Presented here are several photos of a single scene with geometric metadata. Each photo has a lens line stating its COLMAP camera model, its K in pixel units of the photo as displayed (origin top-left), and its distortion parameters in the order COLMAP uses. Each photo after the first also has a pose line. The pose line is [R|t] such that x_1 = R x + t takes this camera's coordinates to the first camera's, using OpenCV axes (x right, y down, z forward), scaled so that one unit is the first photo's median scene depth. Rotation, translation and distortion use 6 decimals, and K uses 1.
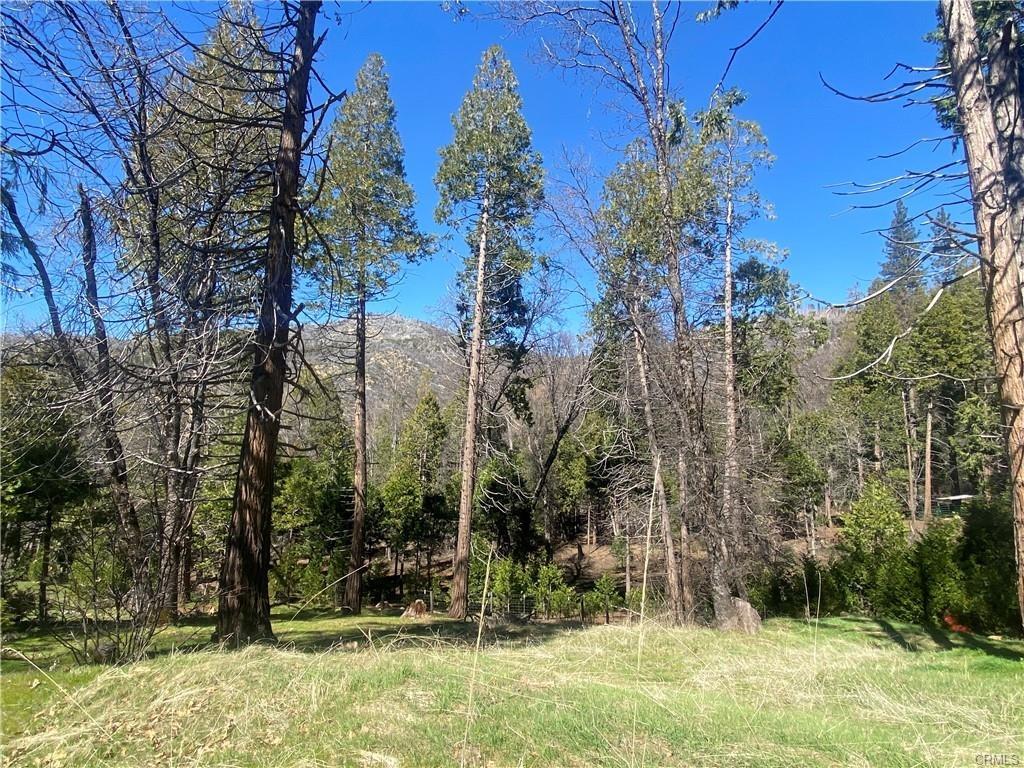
lens RADIAL K [[610.6, 0, 516.7], [0, 610.6, 381.0], [0, 0, 1]] dist [0.084036, -0.087219]
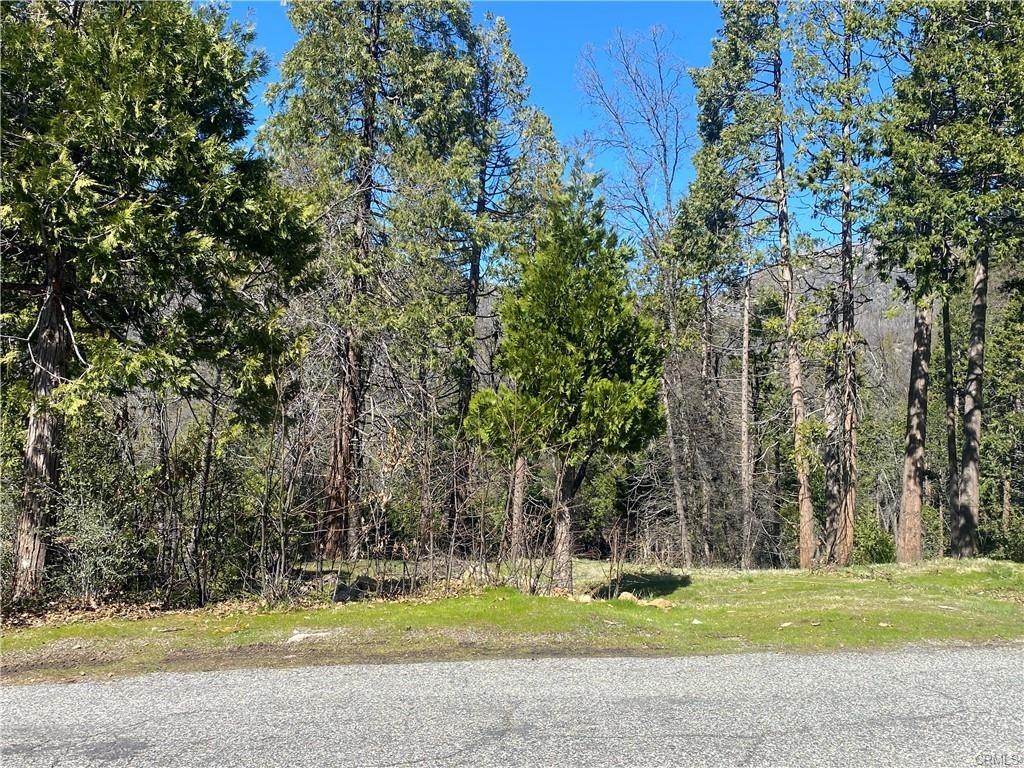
lens RADIAL K [[957.6, 0, 512.0], [0, 957.6, 384.0], [0, 0, 1]] dist [0.183575, -0.418051]
pose [[0.999906, -0.000842, 0.013674, -0.130744], [0.000196, 0.998889, 0.047126, -0.170697], [-0.013698, -0.047119, 0.998795, -0.892551]]
